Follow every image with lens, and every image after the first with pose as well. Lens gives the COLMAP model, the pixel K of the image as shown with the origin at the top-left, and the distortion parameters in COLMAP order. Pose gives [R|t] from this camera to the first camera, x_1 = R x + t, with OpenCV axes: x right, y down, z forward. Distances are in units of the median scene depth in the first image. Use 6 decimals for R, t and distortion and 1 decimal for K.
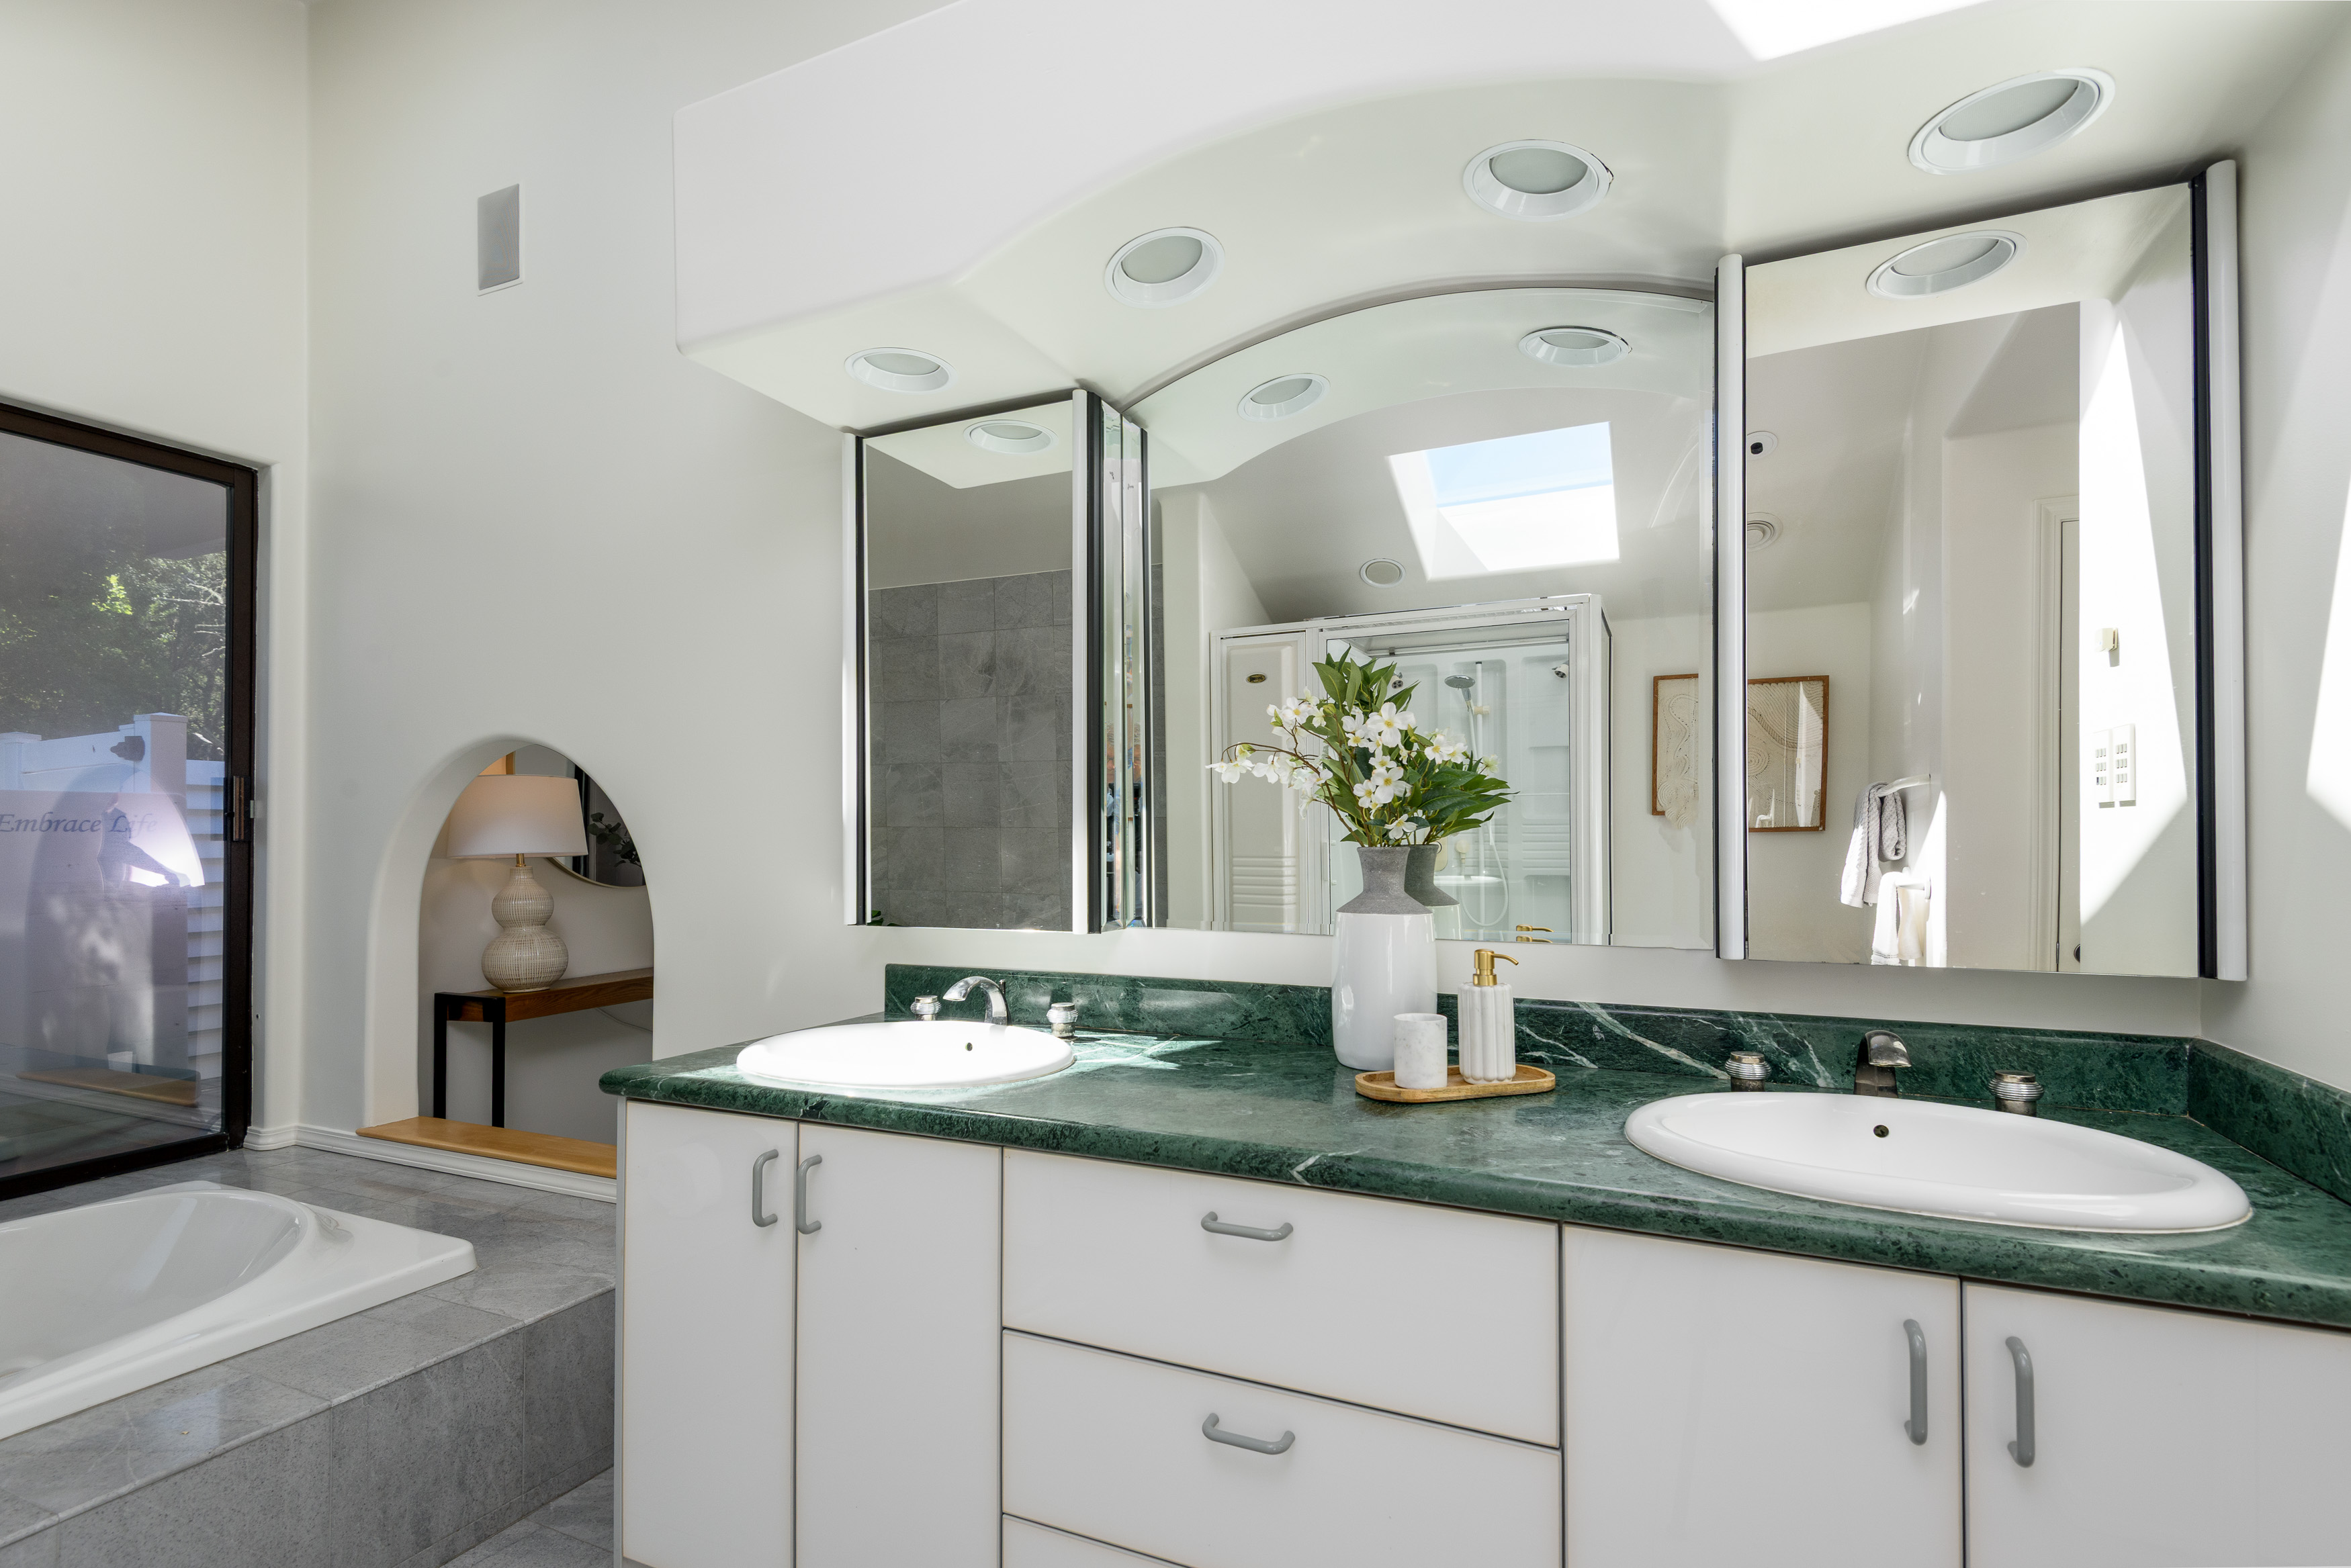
lens RADIAL K [[1081.5, 0, 1210.3], [0, 1081.5, 815.8], [0, 0, 1]] dist [0.004939, -0.000498]
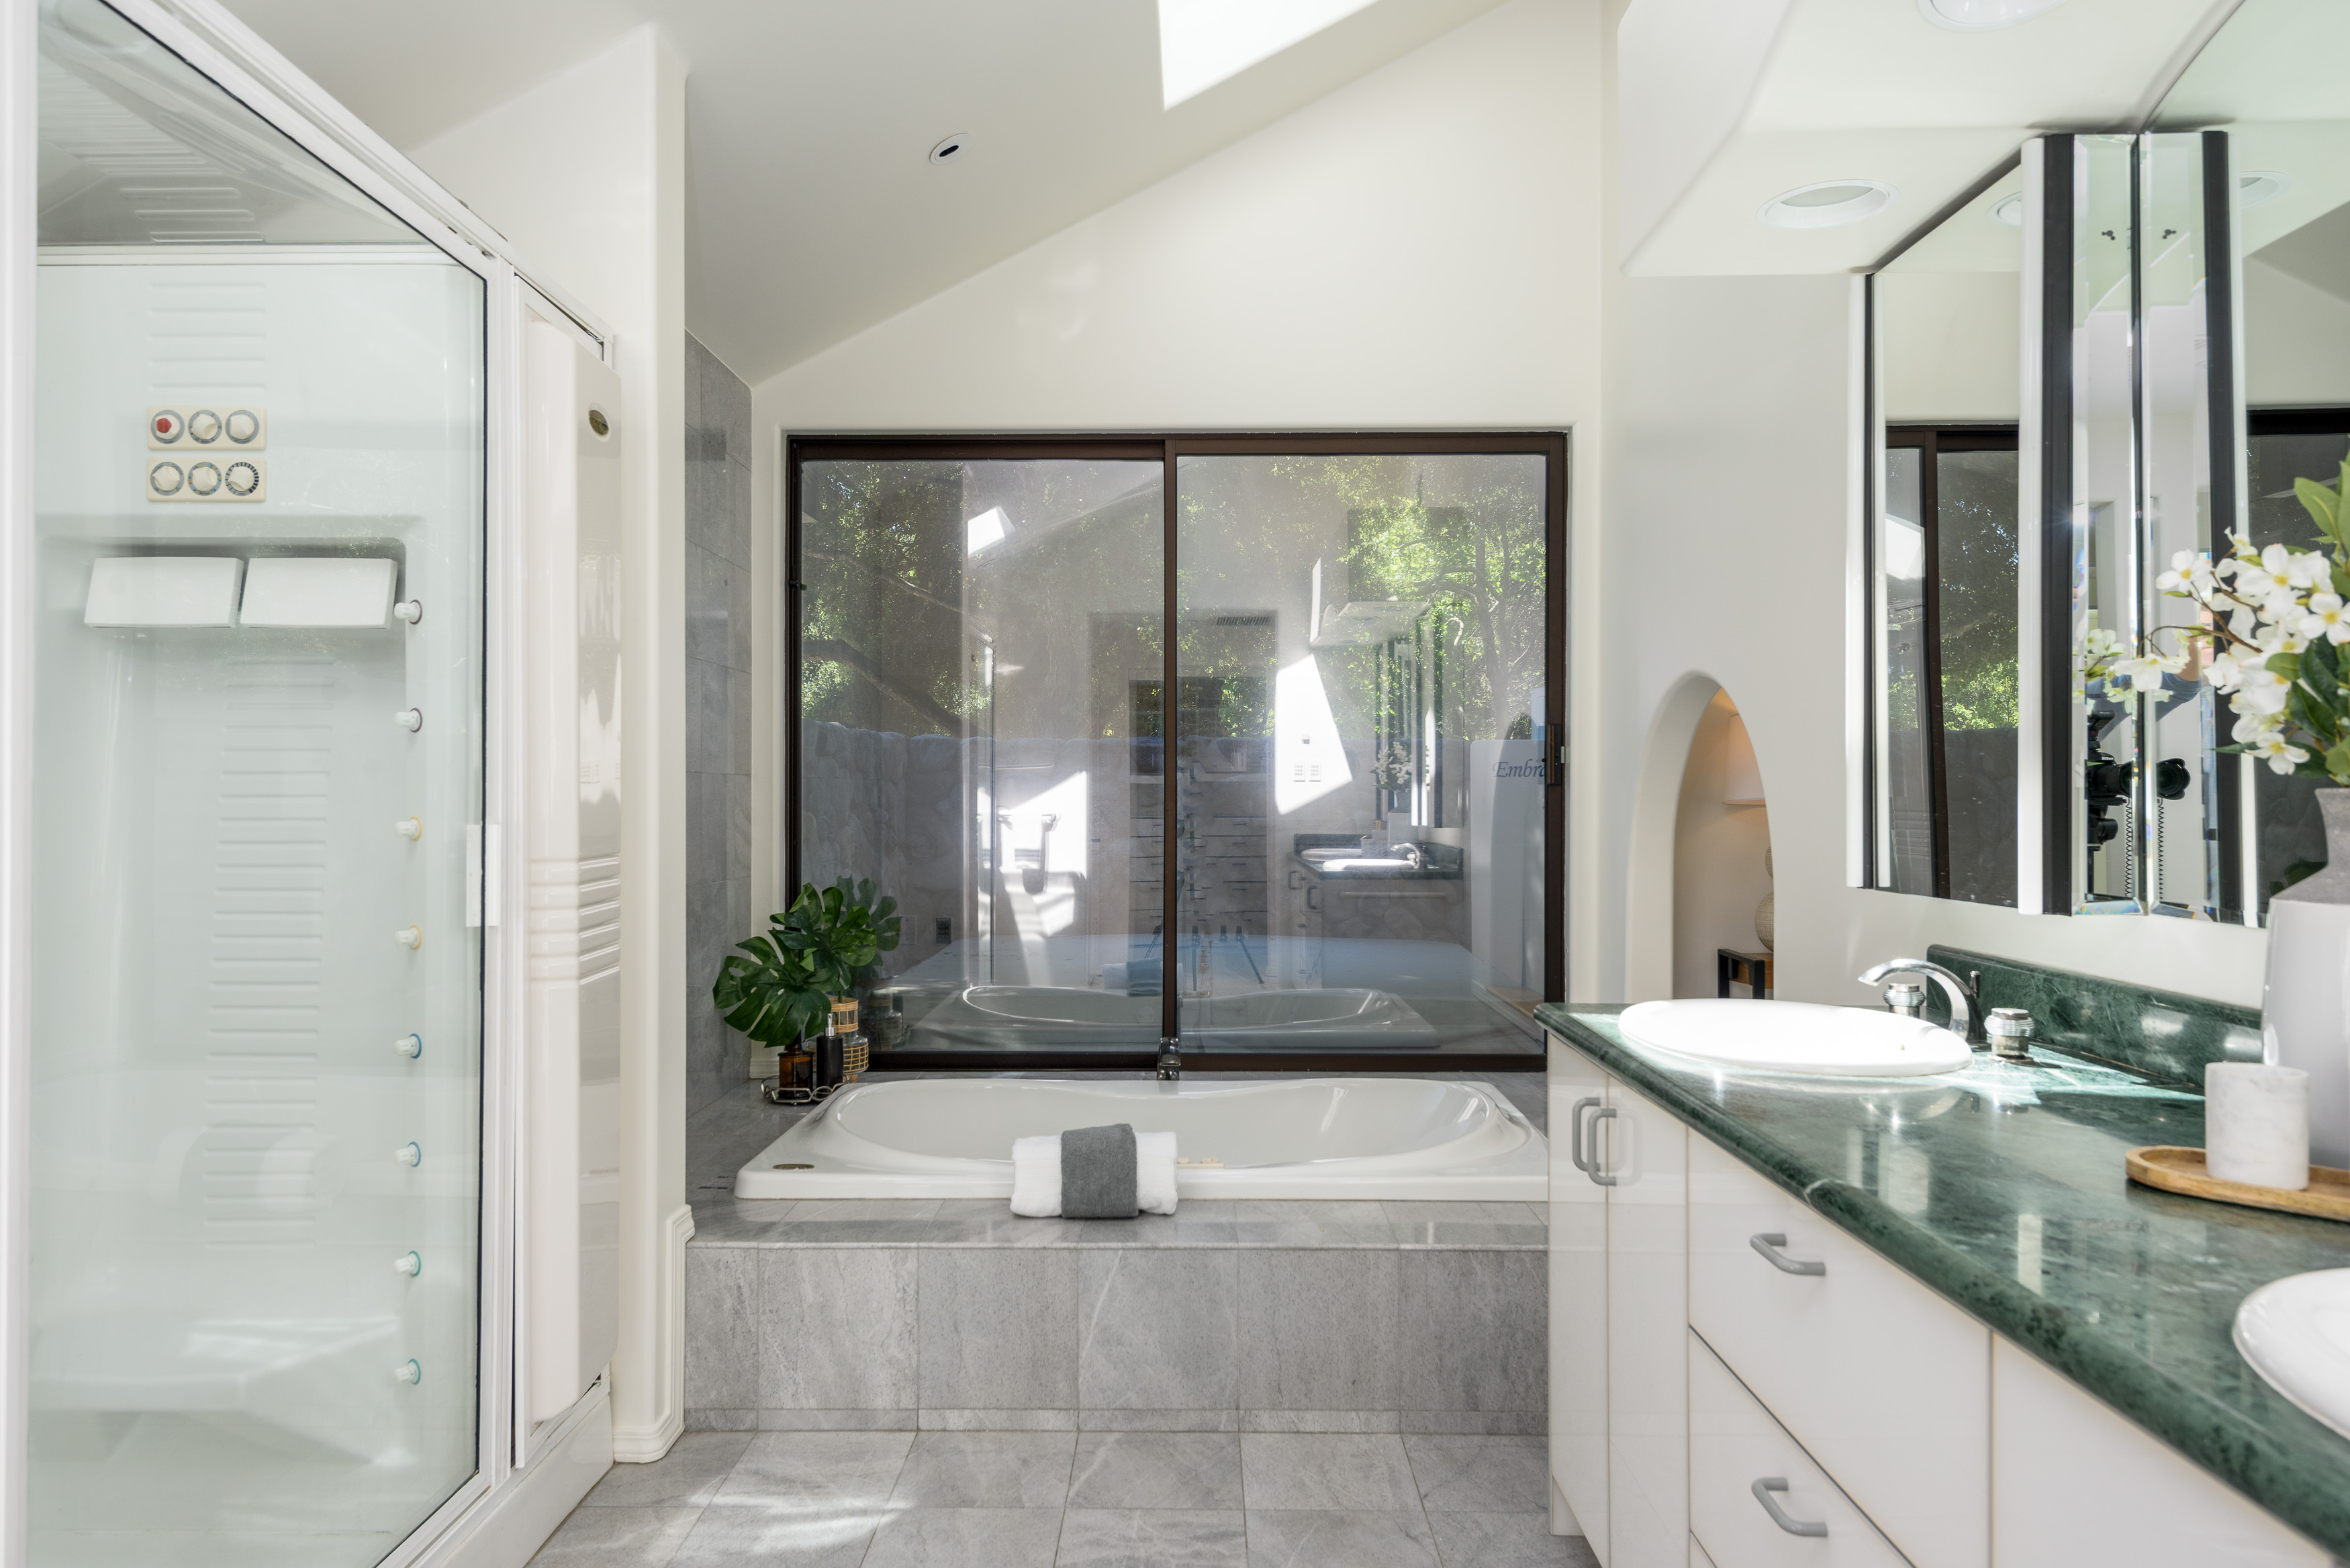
lens RADIAL K [[1591.7, 0, 1175.2], [0, 1591.7, 782.4], [0, 0, 1]] dist [-0.001651, -0.000330]
pose [[0.384359, 0.000998, -0.923183, 0.640675], [0.011178, 0.999921, 0.005735, 0.012070], [0.923116, -0.012524, 0.384317, 0.087312]]
